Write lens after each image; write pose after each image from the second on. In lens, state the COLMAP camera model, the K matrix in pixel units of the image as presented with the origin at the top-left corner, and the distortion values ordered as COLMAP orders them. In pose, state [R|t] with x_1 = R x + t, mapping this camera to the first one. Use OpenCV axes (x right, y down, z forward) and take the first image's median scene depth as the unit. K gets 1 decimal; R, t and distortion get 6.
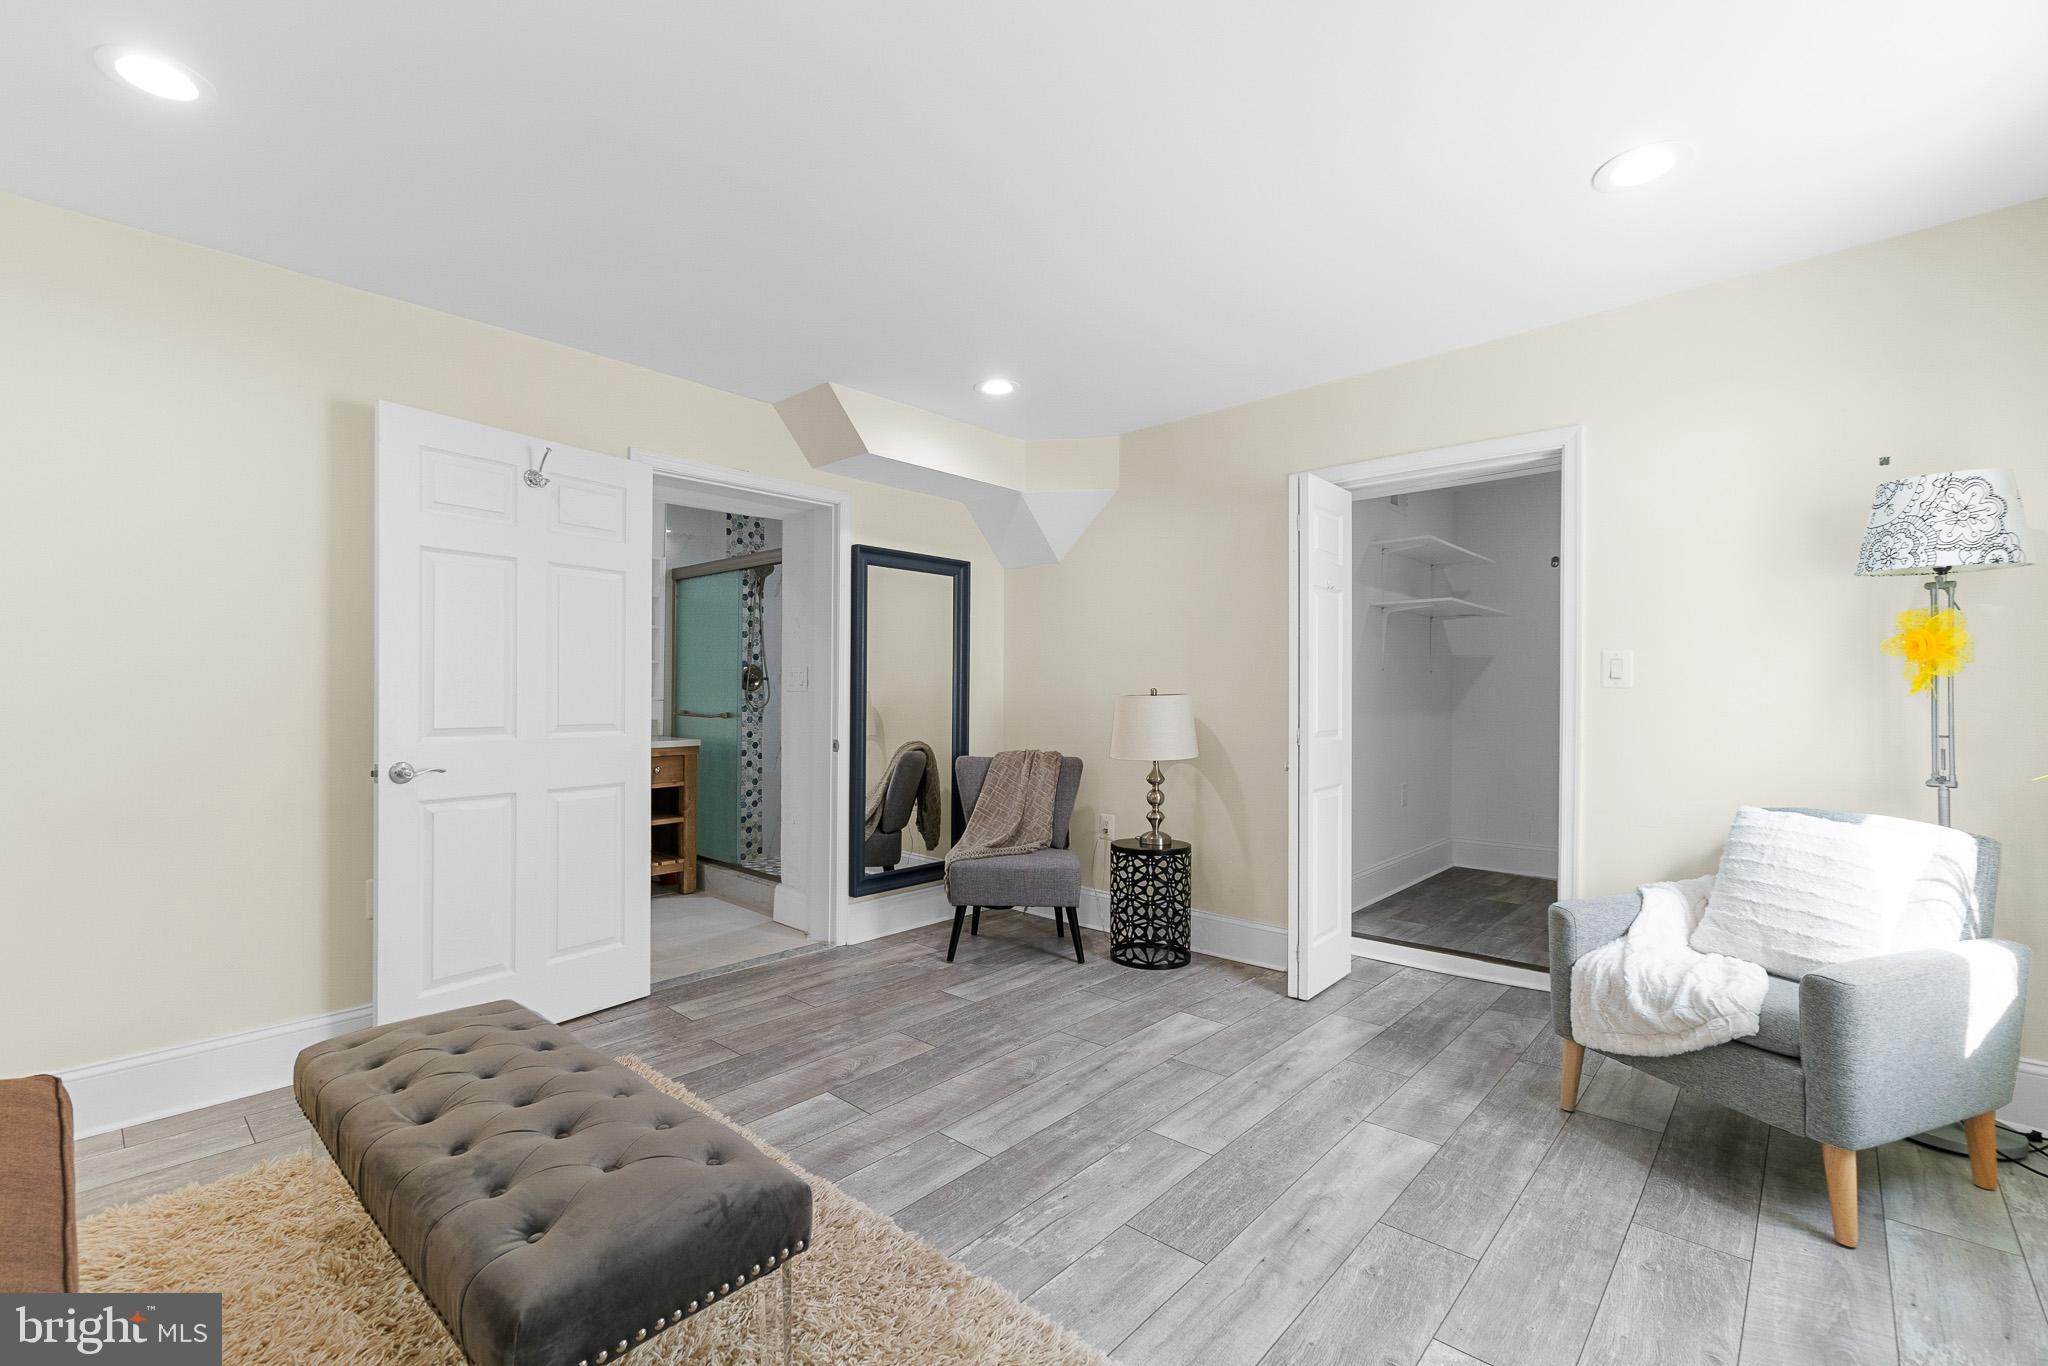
lens RADIAL K [[902.5, 0, 1020.9], [0, 902.5, 686.0], [0, 0, 1]] dist [-0.000502, 0.001101]
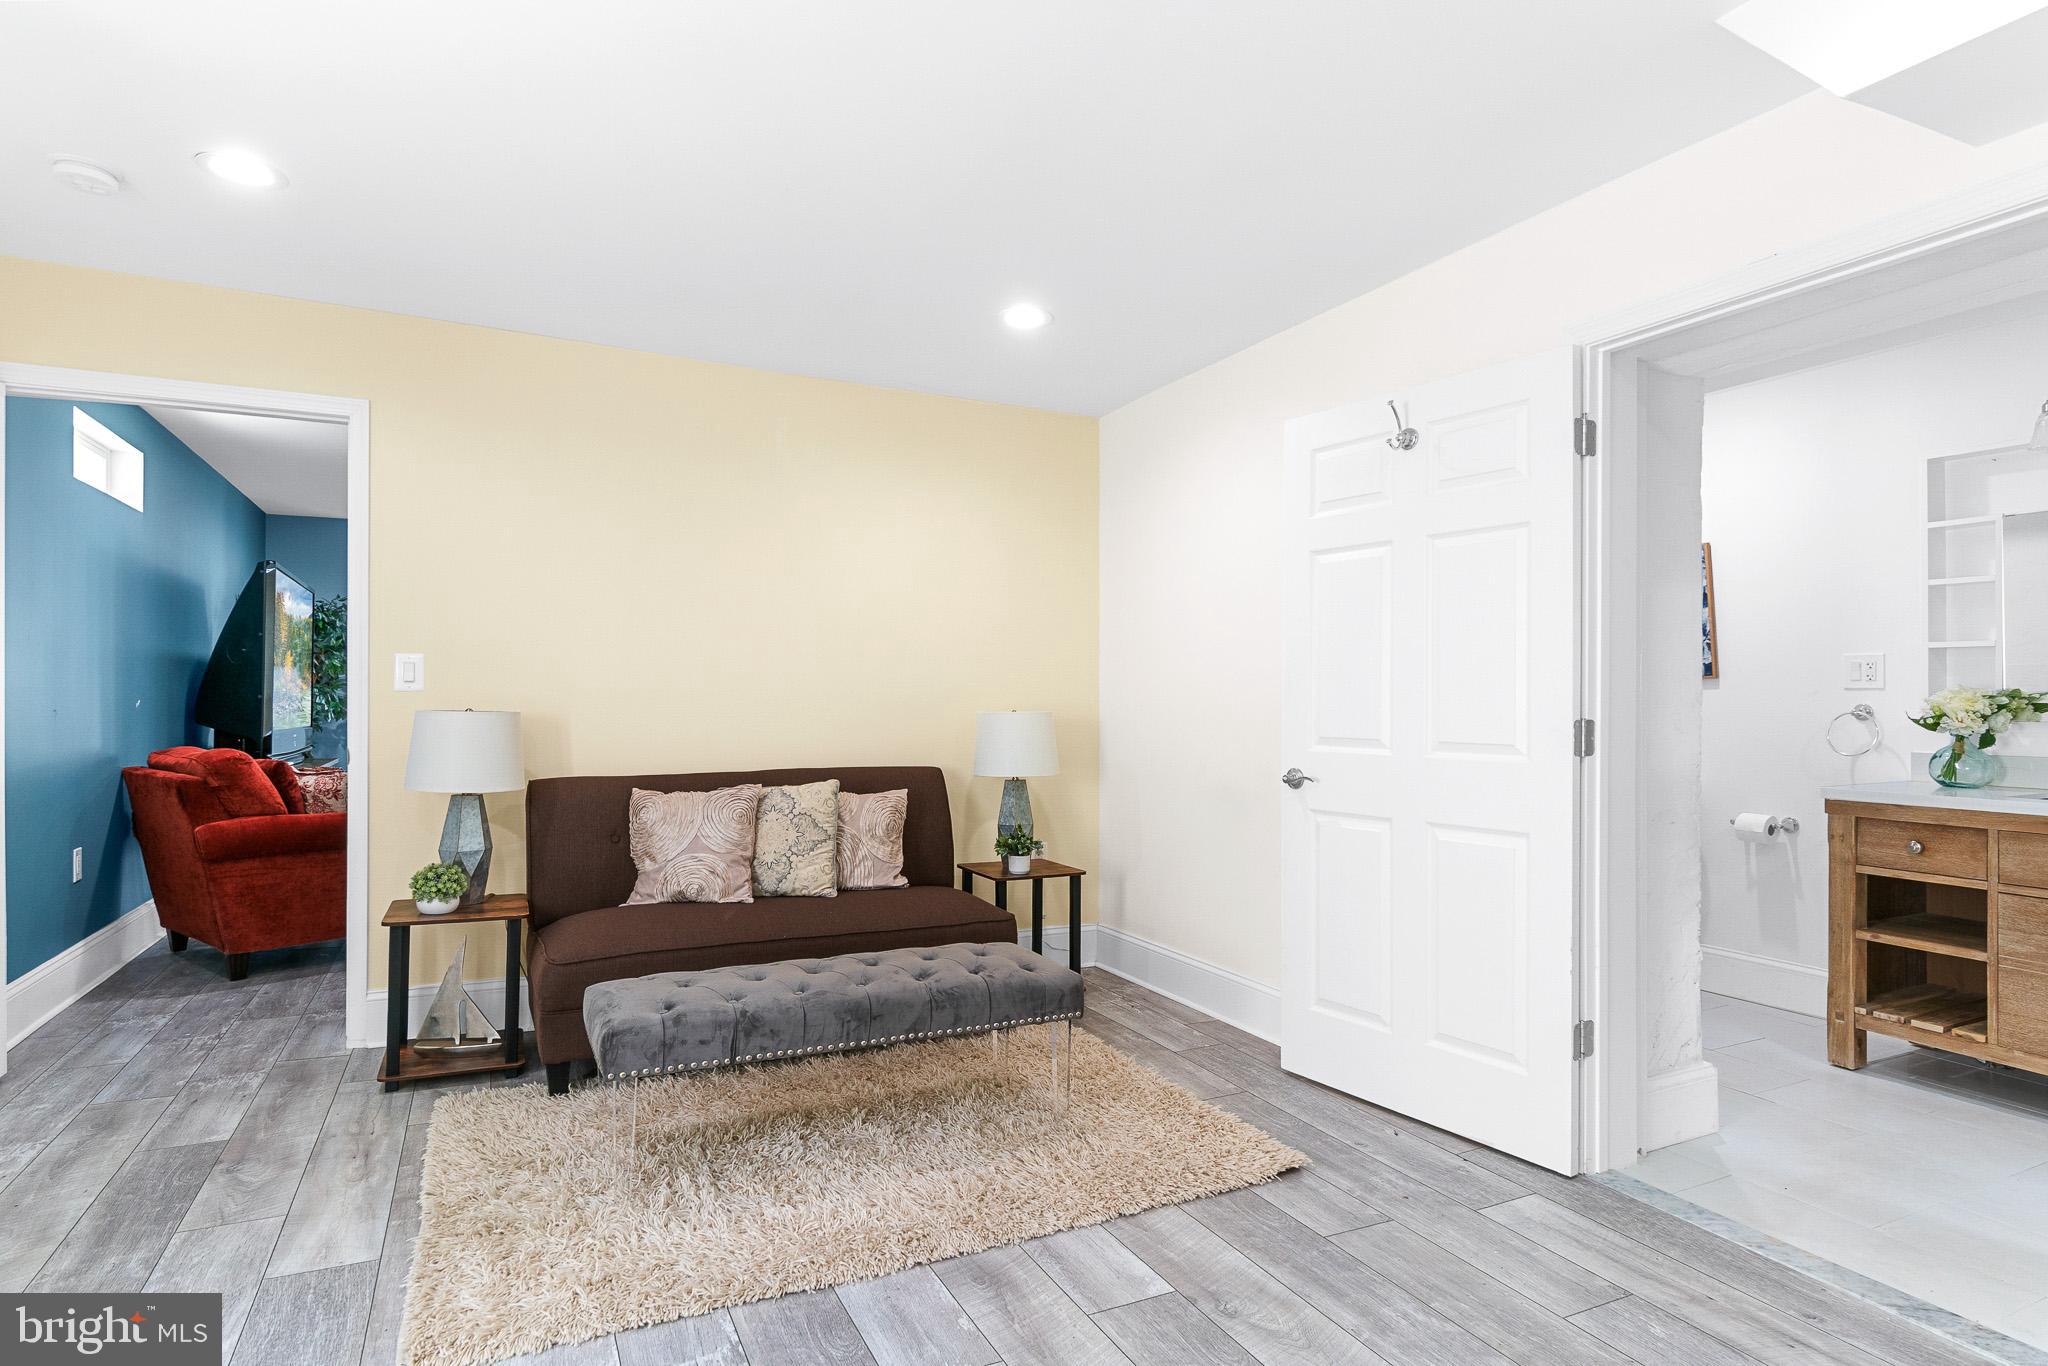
lens RADIAL K [[1054.7, 0, 967.9], [0, 1054.7, 687.2], [0, 0, 1]] dist [-0.001449, 0.000236]
pose [[-0.404794, -0.022006, -0.914143, 0.478325], [-0.002394, 0.999732, -0.023006, 0.018114], [0.914405, -0.007124, -0.404738, 0.987189]]
